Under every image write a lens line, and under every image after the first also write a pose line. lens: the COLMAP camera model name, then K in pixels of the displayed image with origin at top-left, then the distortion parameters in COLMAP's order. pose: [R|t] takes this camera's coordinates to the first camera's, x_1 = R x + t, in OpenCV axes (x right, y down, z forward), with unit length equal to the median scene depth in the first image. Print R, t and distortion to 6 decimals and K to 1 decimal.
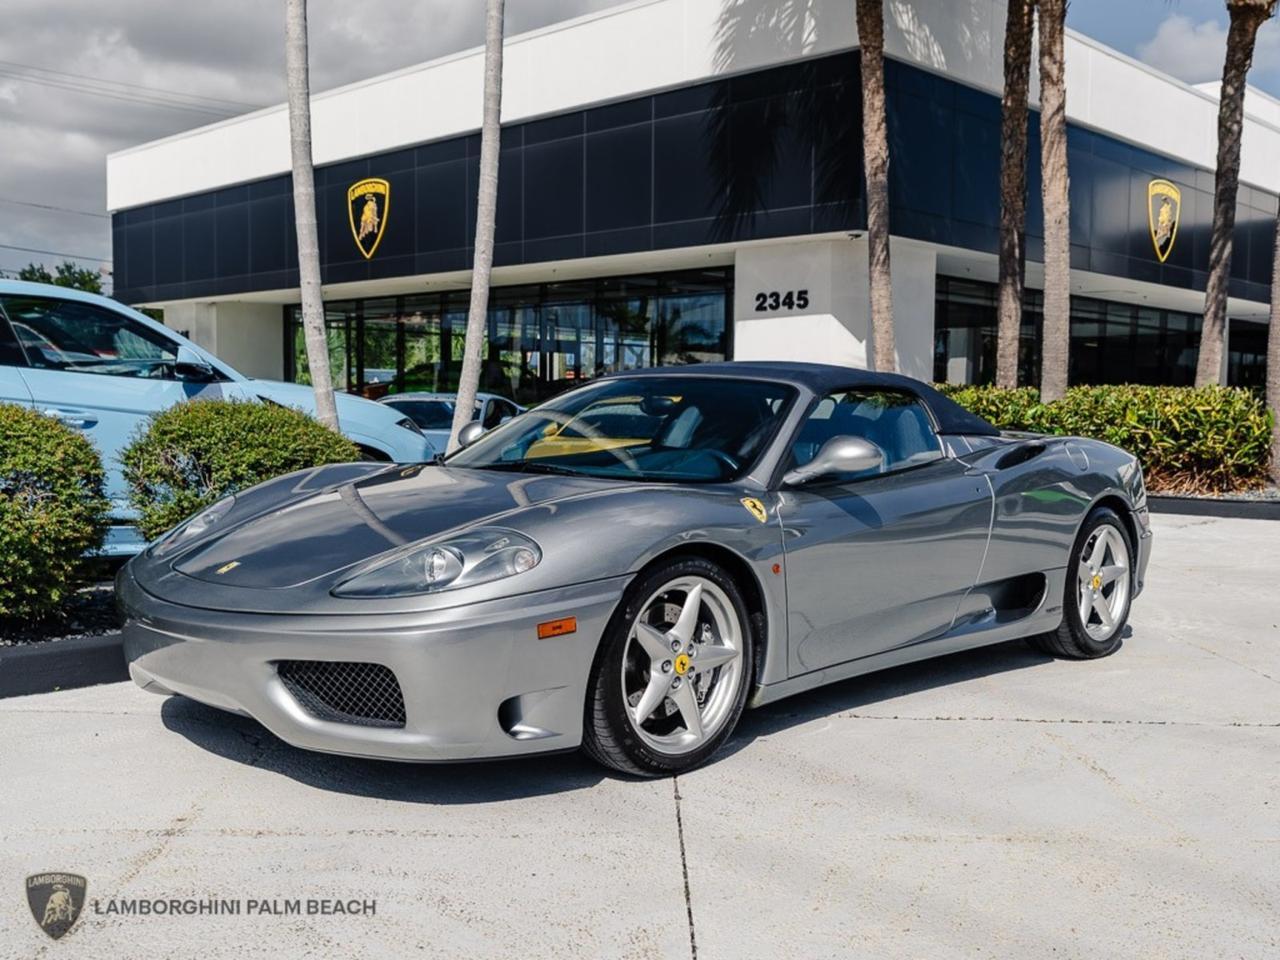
lens RADIAL K [[1323.6, 0, 690.9], [0, 1323.6, 481.5], [0, 0, 1]] dist [-0.001459, 0.005744]
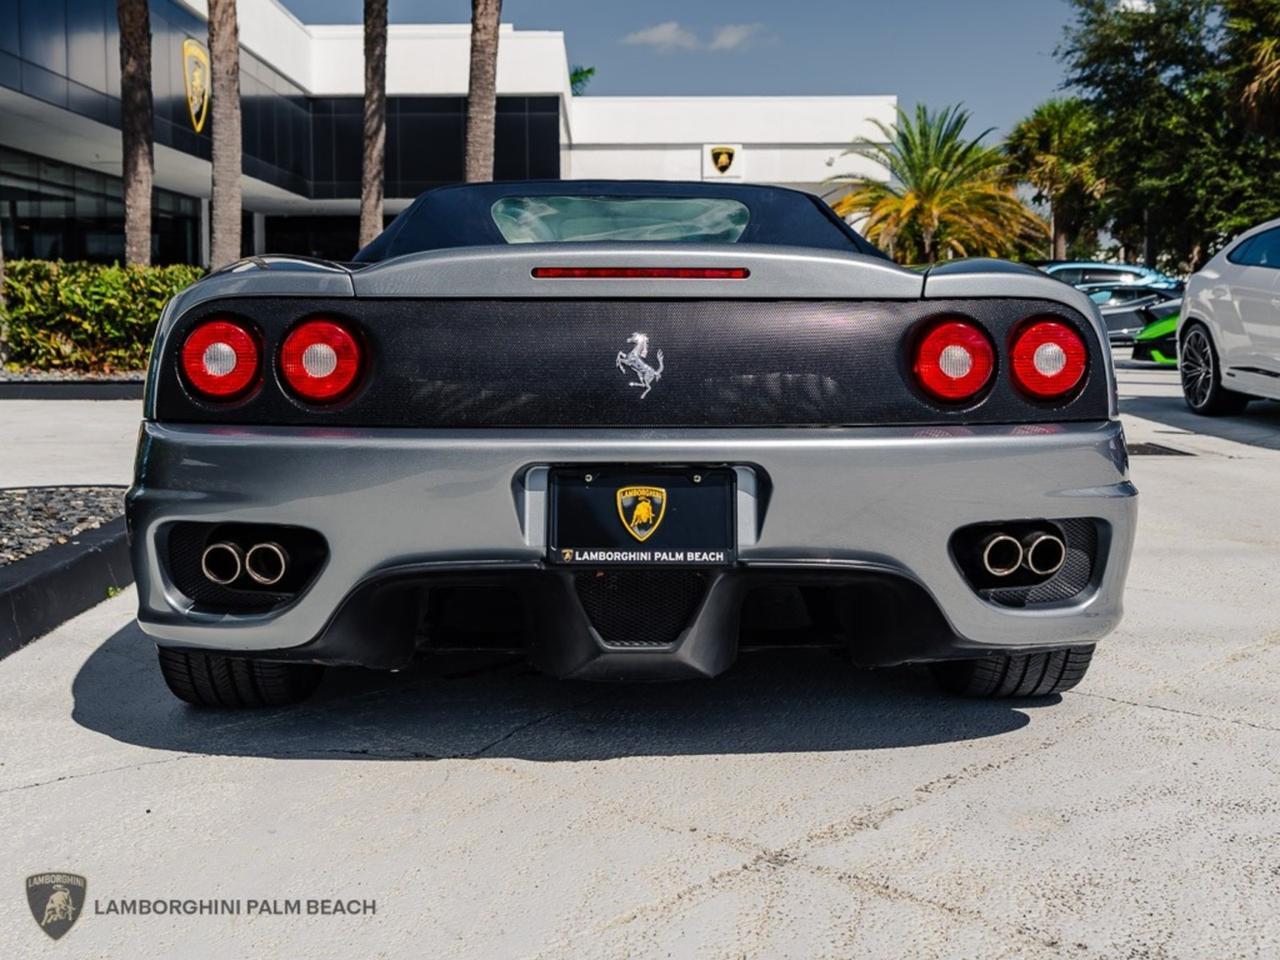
lens RADIAL K [[1472.9, 0, 652.4], [0, 1472.9, 382.5], [0, 0, 1]] dist [0.001385, -0.006357]
pose [[0.707653, -0.053308, 0.704546, -0.227167], [0.057454, 0.998189, 0.017819, 0.005248], [-0.704220, 0.027869, 0.709435, 0.131916]]
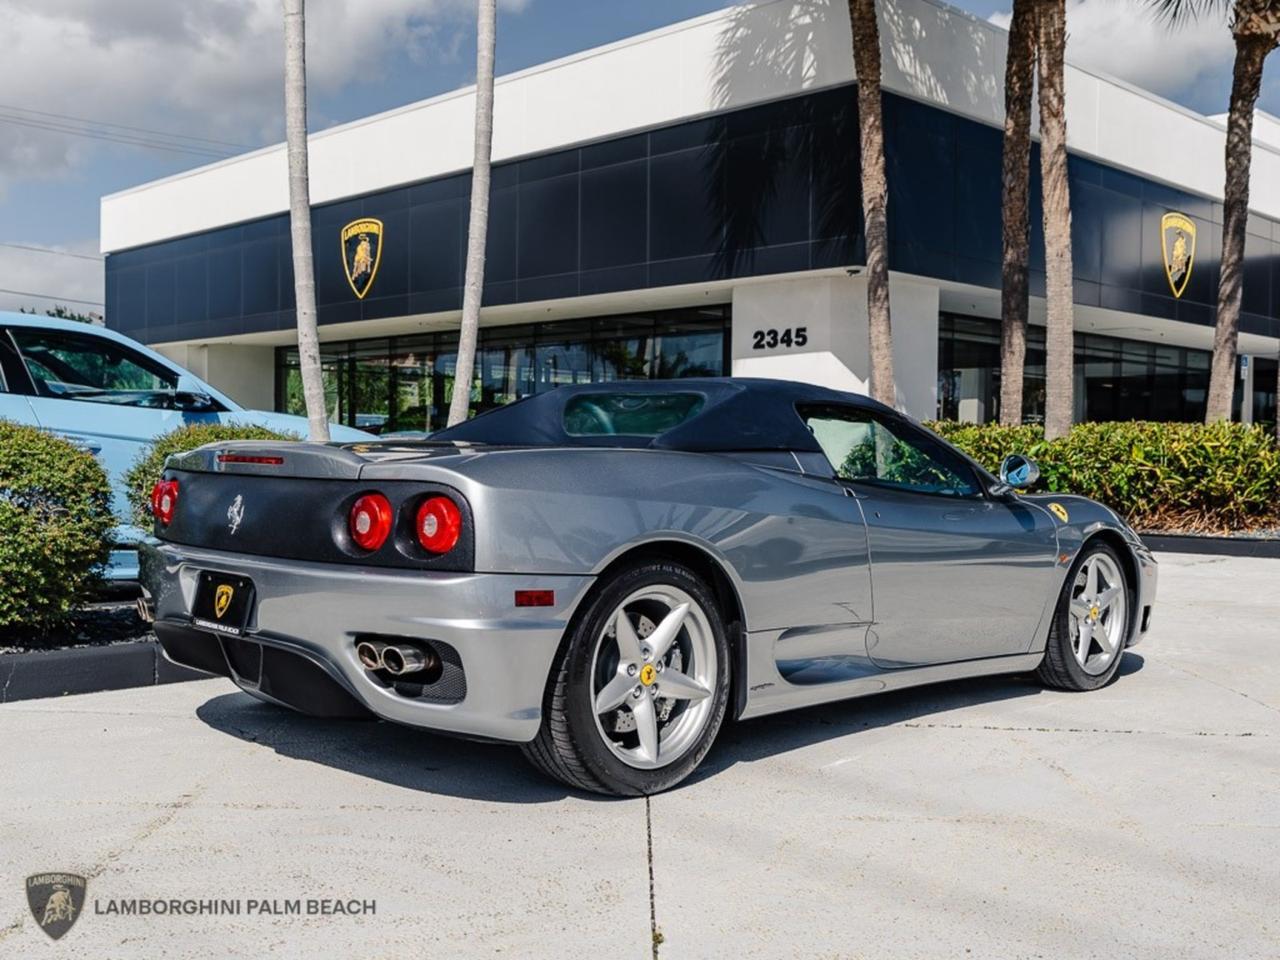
lens RADIAL K [[1387.8, 0, 640.0], [0, 1387.8, 480.0], [0, 0, 1]] dist [0.001194, -0.004024]
pose [[0.999227, -0.000649, -0.039308, 0.007523], [-0.000874, 0.999250, -0.038716, 0.010495], [0.039304, 0.038720, 0.998477, -0.032455]]
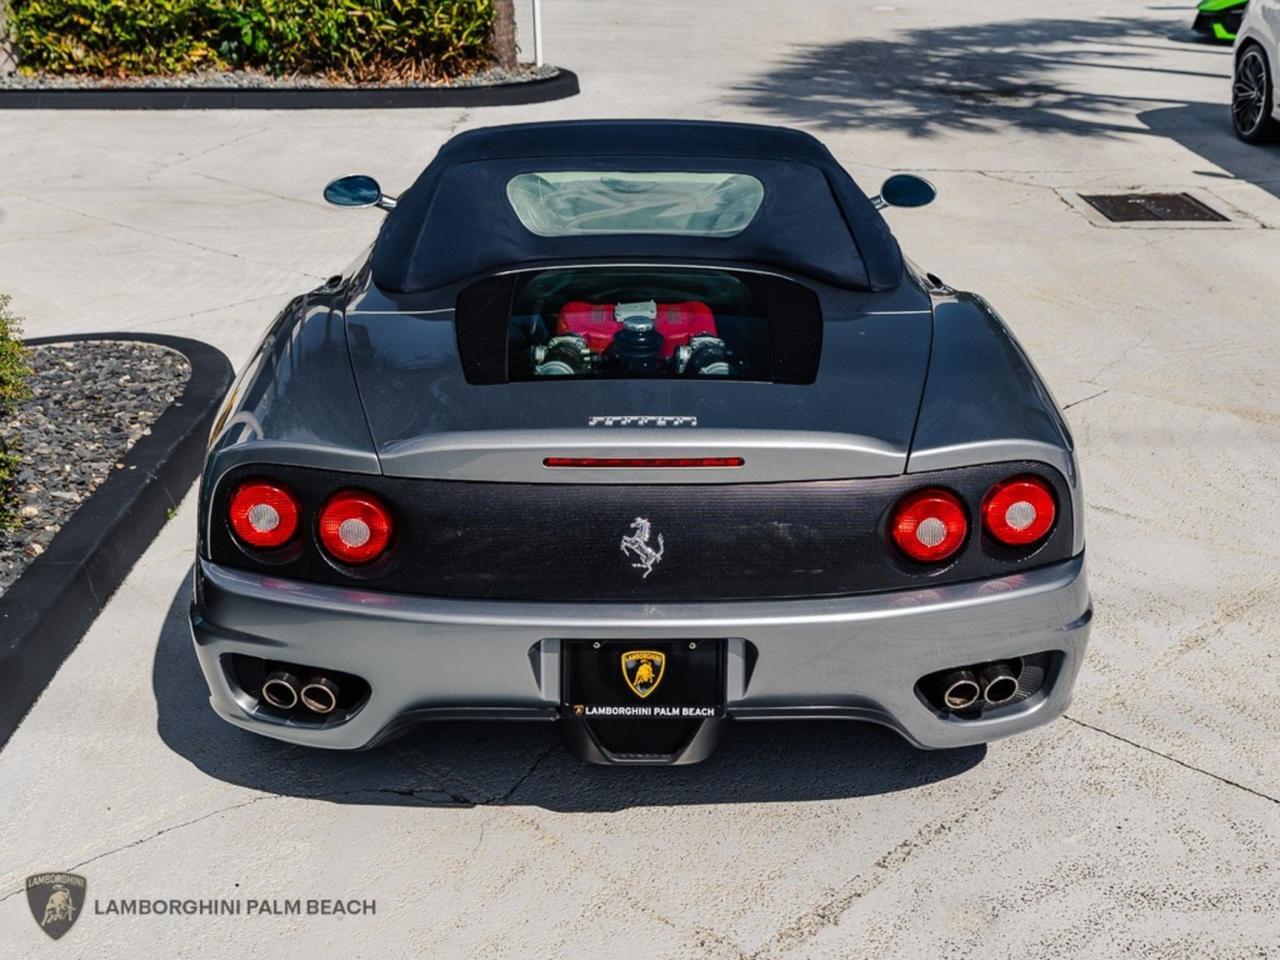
lens RADIAL K [[1487.5, 0, 640.0], [0, 1487.5, 480.0], [0, 0, 1]] dist [-0.001028, 0.000232]
pose [[0.729230, -0.274119, 0.626962, -0.224930], [0.056713, 0.937312, 0.343845, -0.076366], [-0.681914, -0.215185, 0.699063, 0.121665]]
